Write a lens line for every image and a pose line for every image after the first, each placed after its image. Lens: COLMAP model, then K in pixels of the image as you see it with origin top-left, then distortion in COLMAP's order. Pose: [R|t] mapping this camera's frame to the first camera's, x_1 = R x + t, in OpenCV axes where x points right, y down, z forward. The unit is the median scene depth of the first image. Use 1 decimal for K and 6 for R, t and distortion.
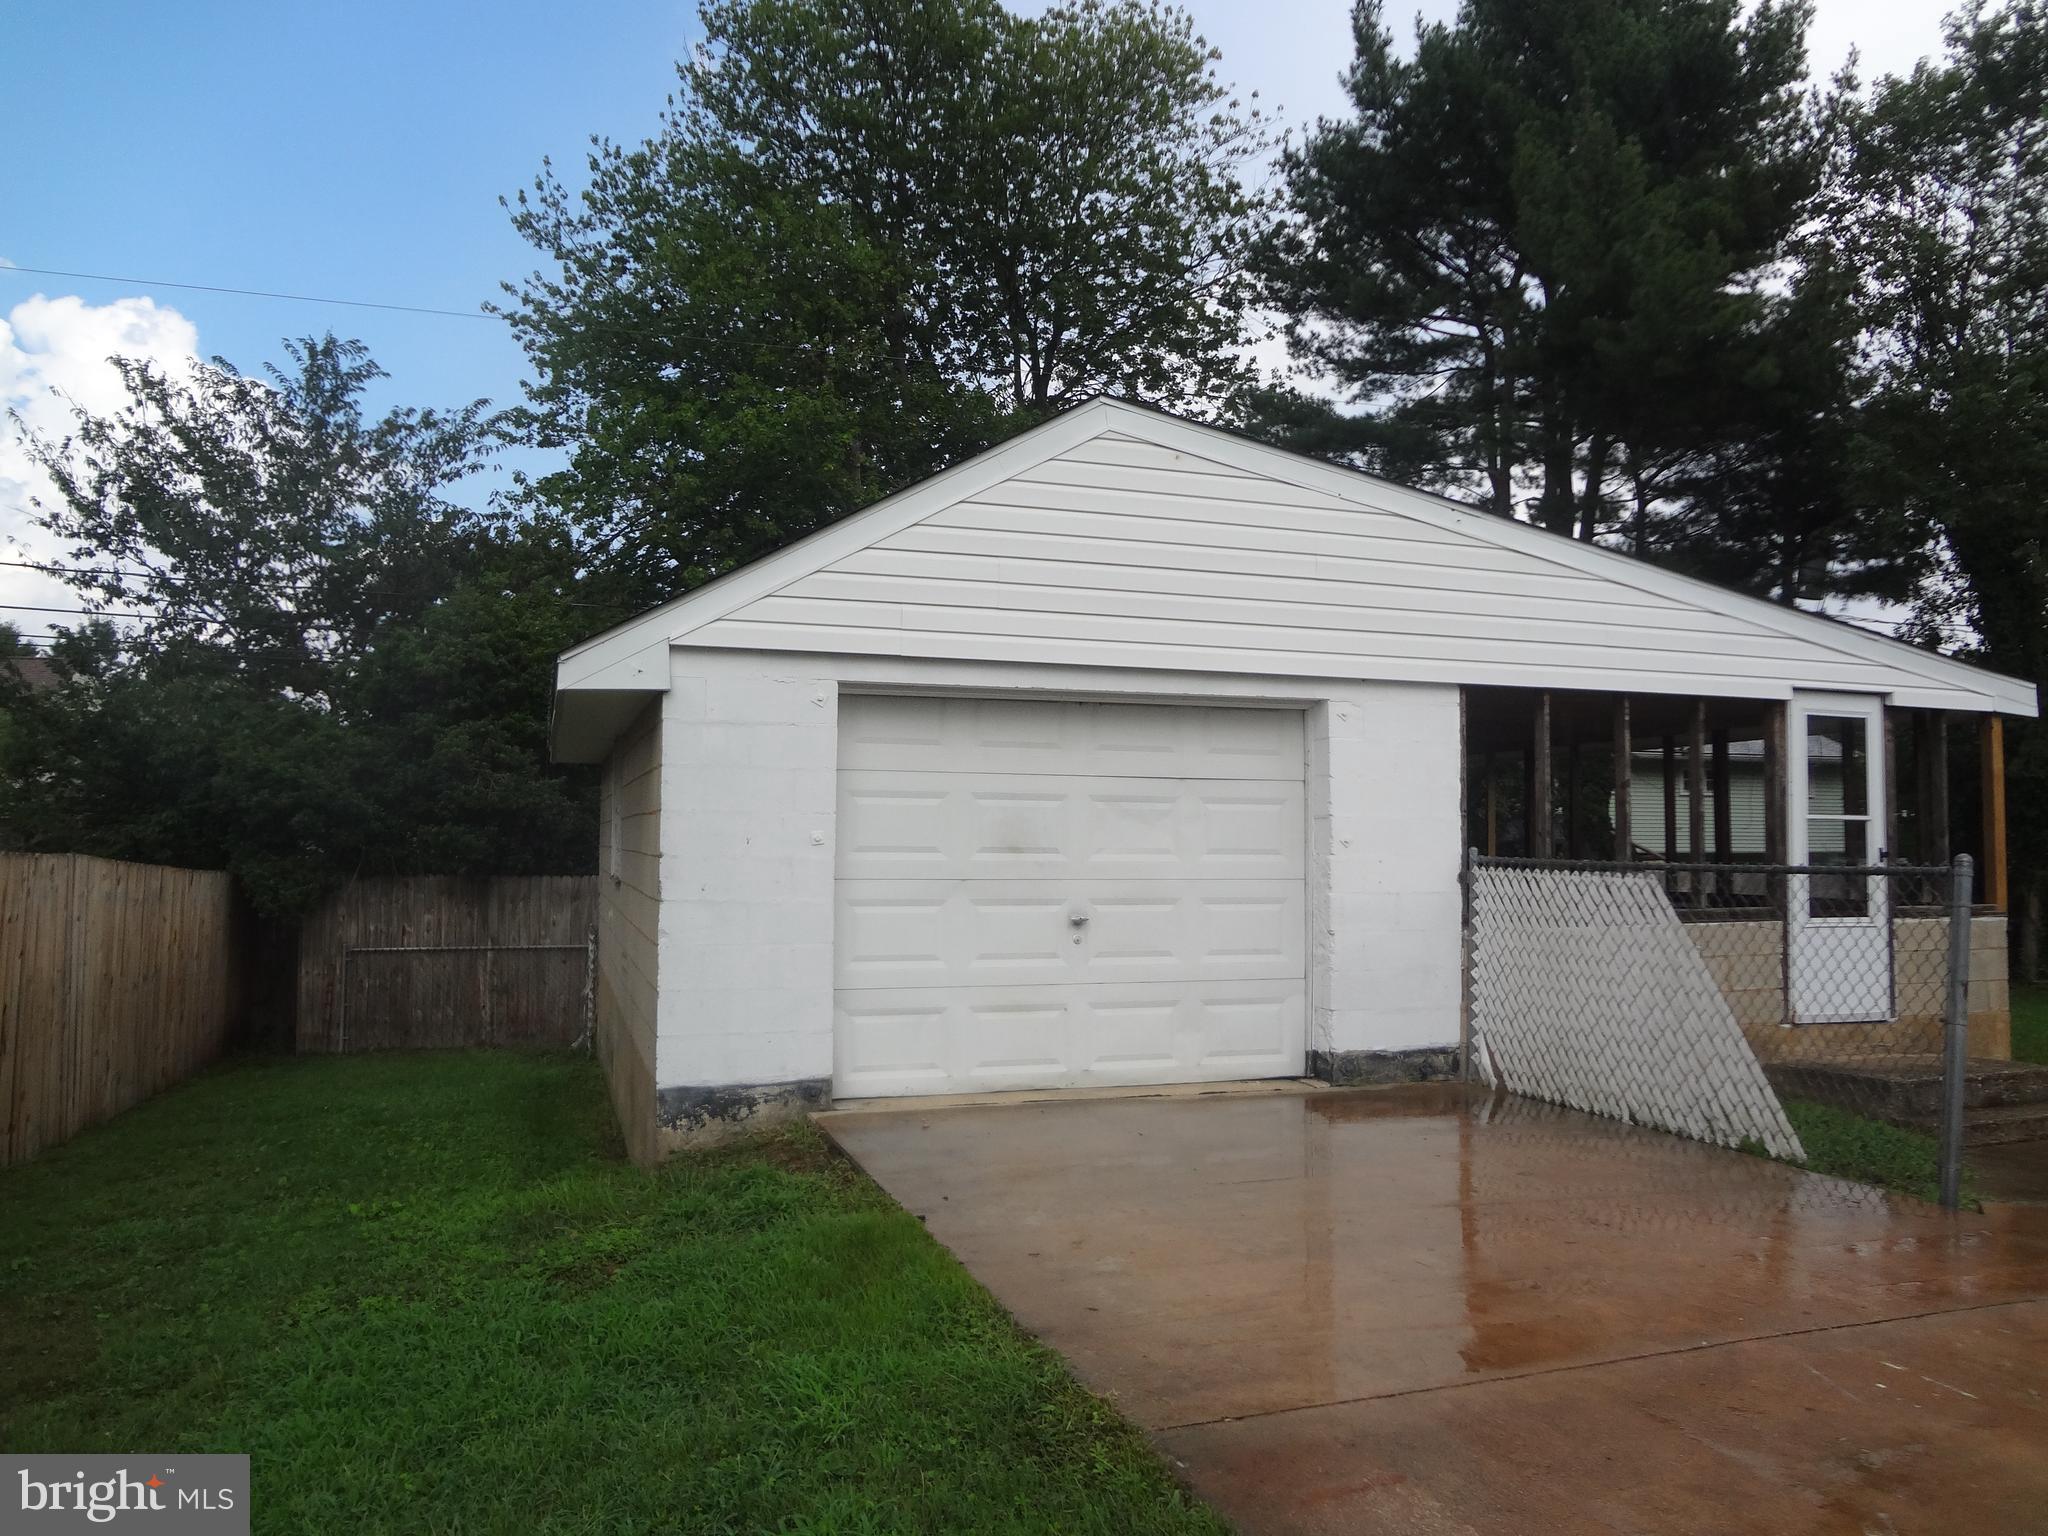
lens RADIAL K [[1490.7, 0, 1024.0], [0, 1490.7, 768.0], [0, 0, 1]] dist [-0.040028, -0.000747]
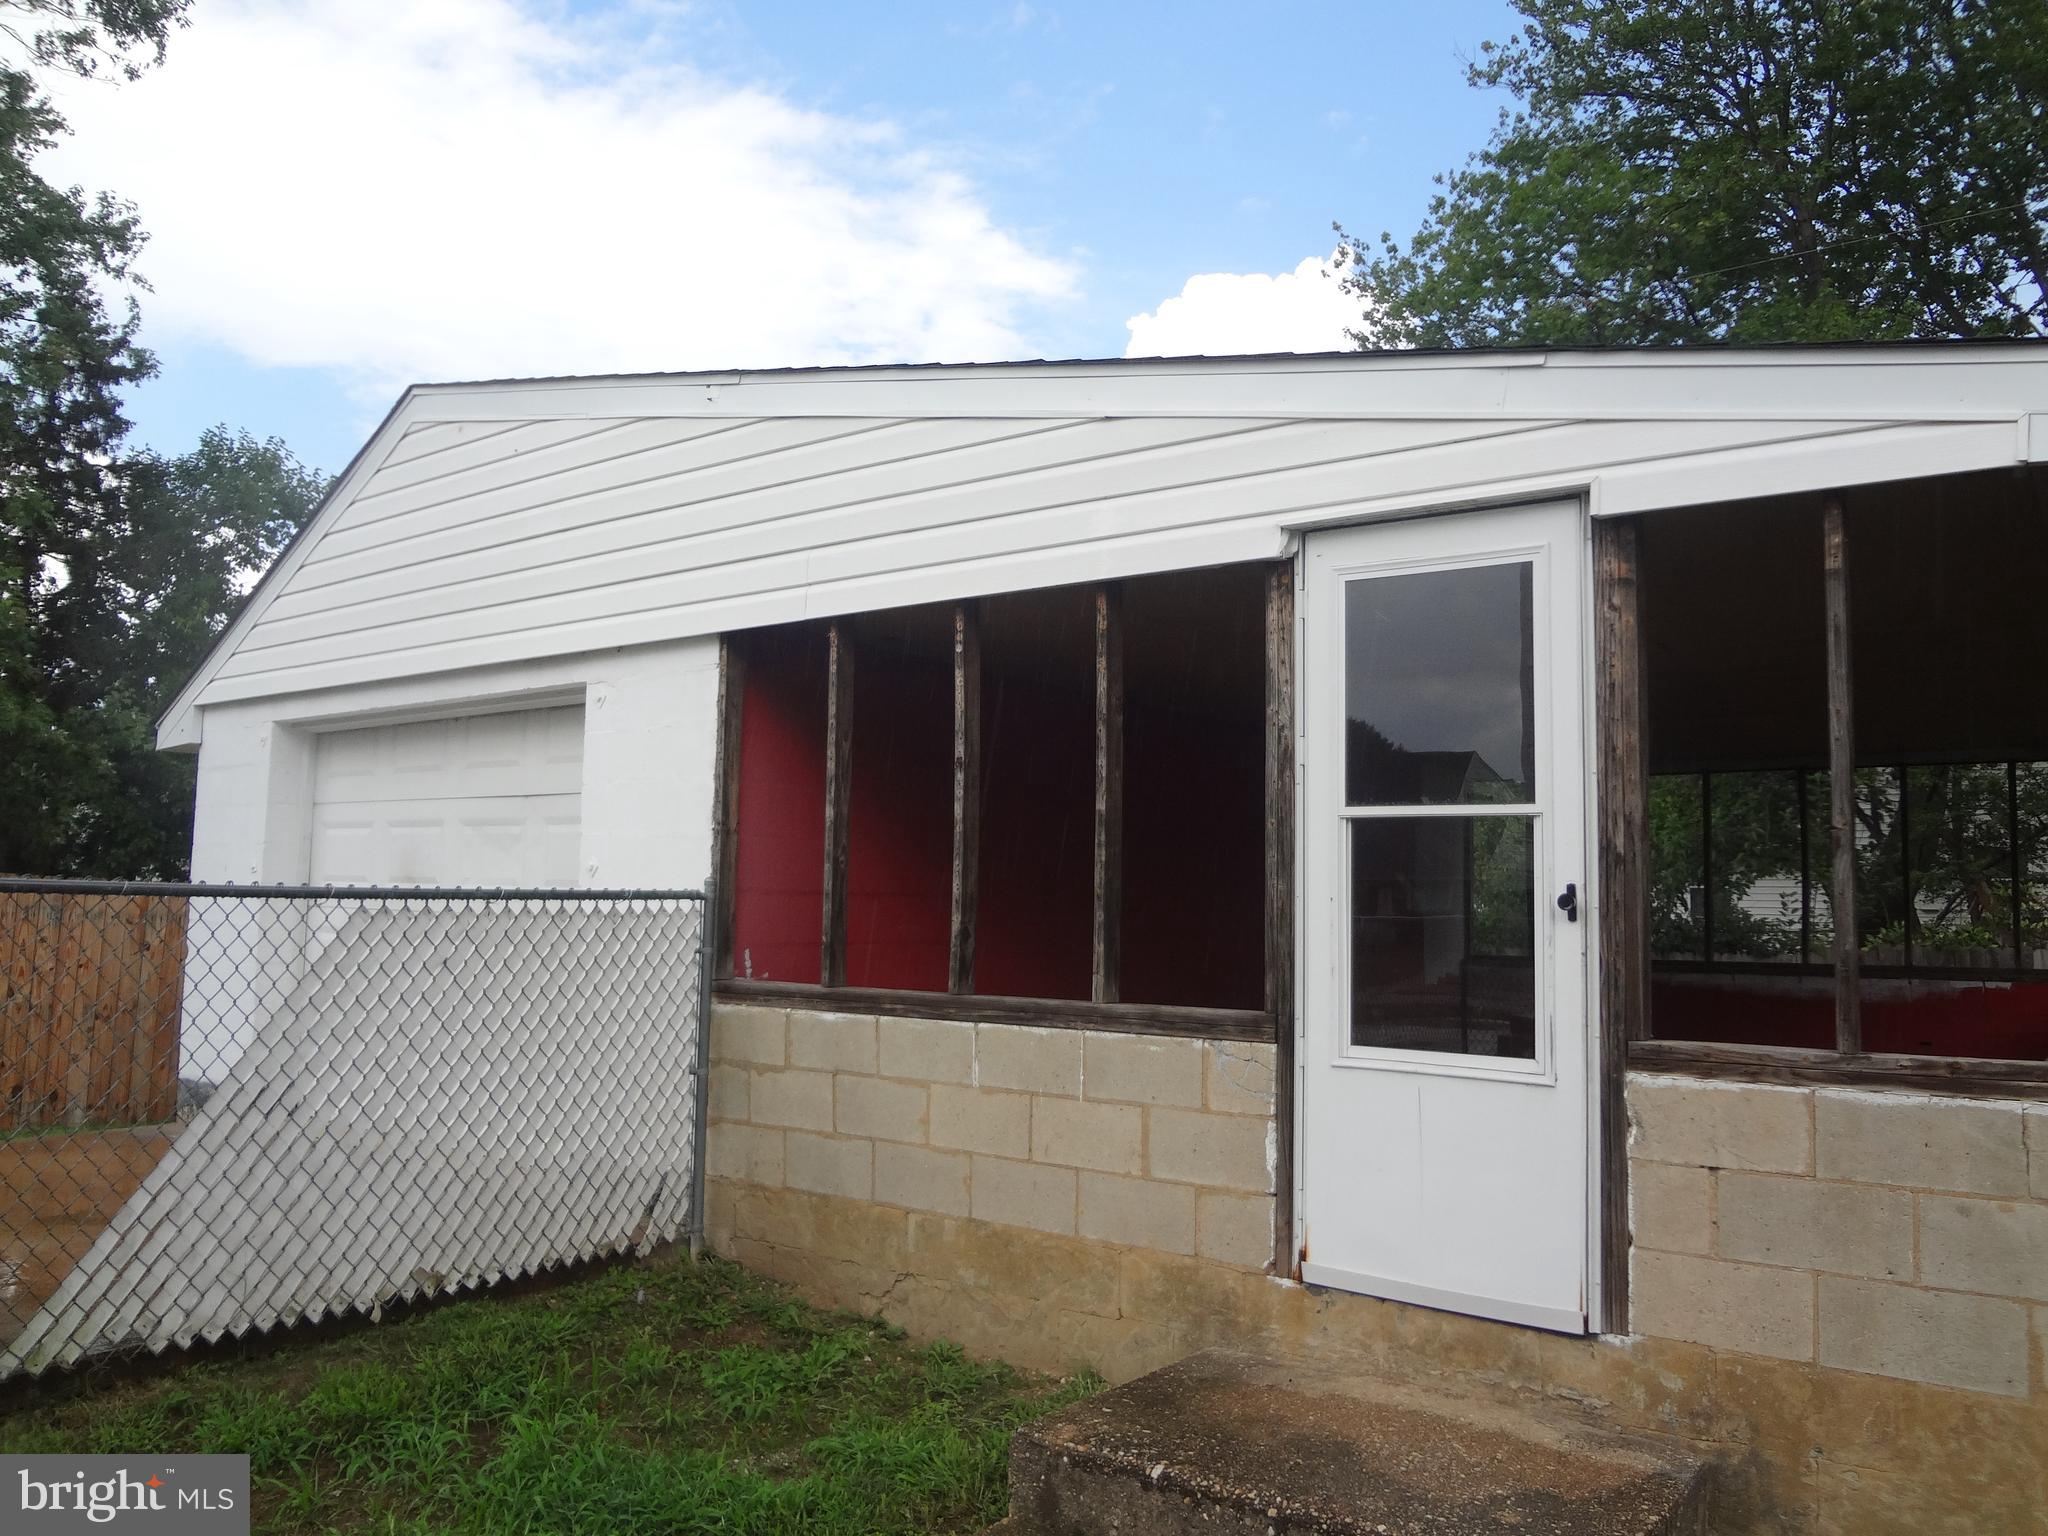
lens RADIAL K [[1490.7, 0, 1024.0], [0, 1490.7, 768.0], [0, 0, 1]] dist [-0.040028, -0.000747]
pose [[0.556733, -0.068484, -0.827864, 0.851867], [0.023266, 0.997490, -0.066870, 0.047855], [0.830366, 0.017968, 0.556929, 0.678087]]
